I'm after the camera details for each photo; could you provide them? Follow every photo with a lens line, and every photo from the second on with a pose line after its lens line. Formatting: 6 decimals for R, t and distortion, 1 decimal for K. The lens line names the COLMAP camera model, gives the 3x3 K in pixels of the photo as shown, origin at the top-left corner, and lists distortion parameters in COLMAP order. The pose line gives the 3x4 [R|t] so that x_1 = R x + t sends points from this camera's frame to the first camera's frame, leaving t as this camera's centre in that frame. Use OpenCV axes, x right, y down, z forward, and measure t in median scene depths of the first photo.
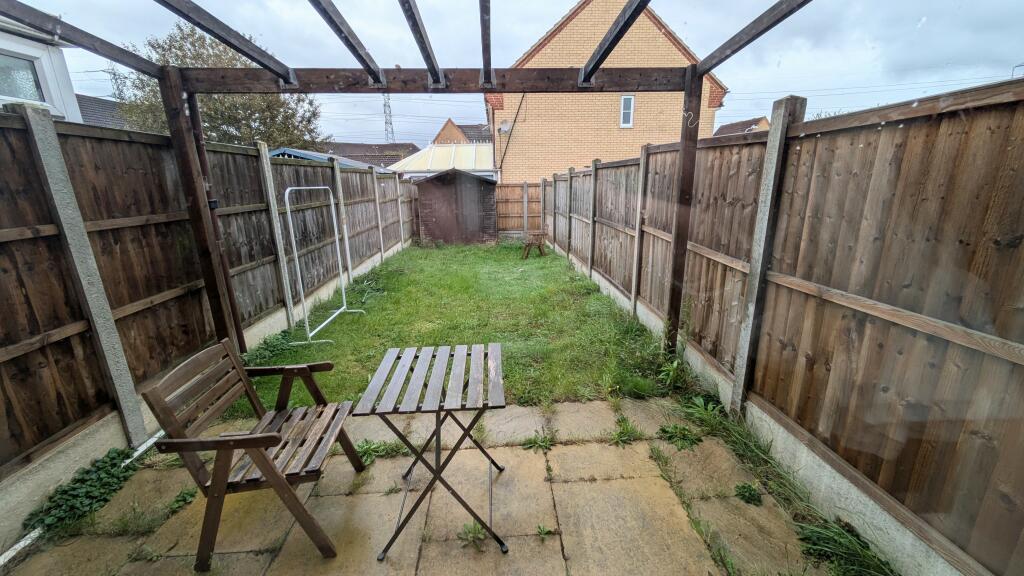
lens RADIAL K [[396.6, 0, 509.2], [0, 396.6, 284.3], [0, 0, 1]] dist [0.000961, 0.000011]
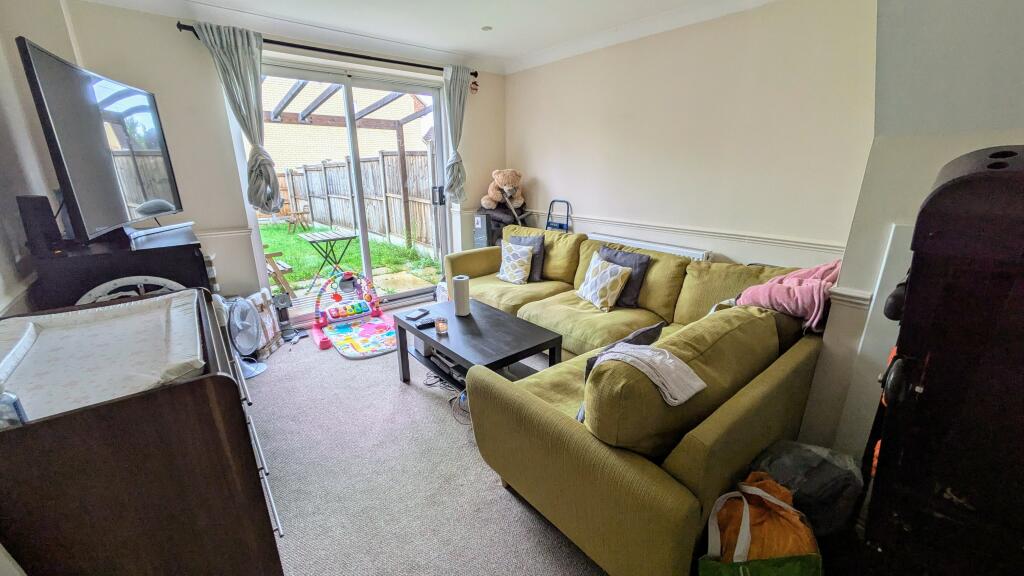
lens RADIAL K [[396.6, 0, 507.1], [0, 396.6, 290.1], [0, 0, 1]] dist [0.000961, 0.000011]
pose [[0.800586, -0.159761, 0.577528, -0.367968], [0.144143, 0.986848, 0.073175, 0.251207], [-0.581622, 0.024663, 0.813085, -0.861284]]
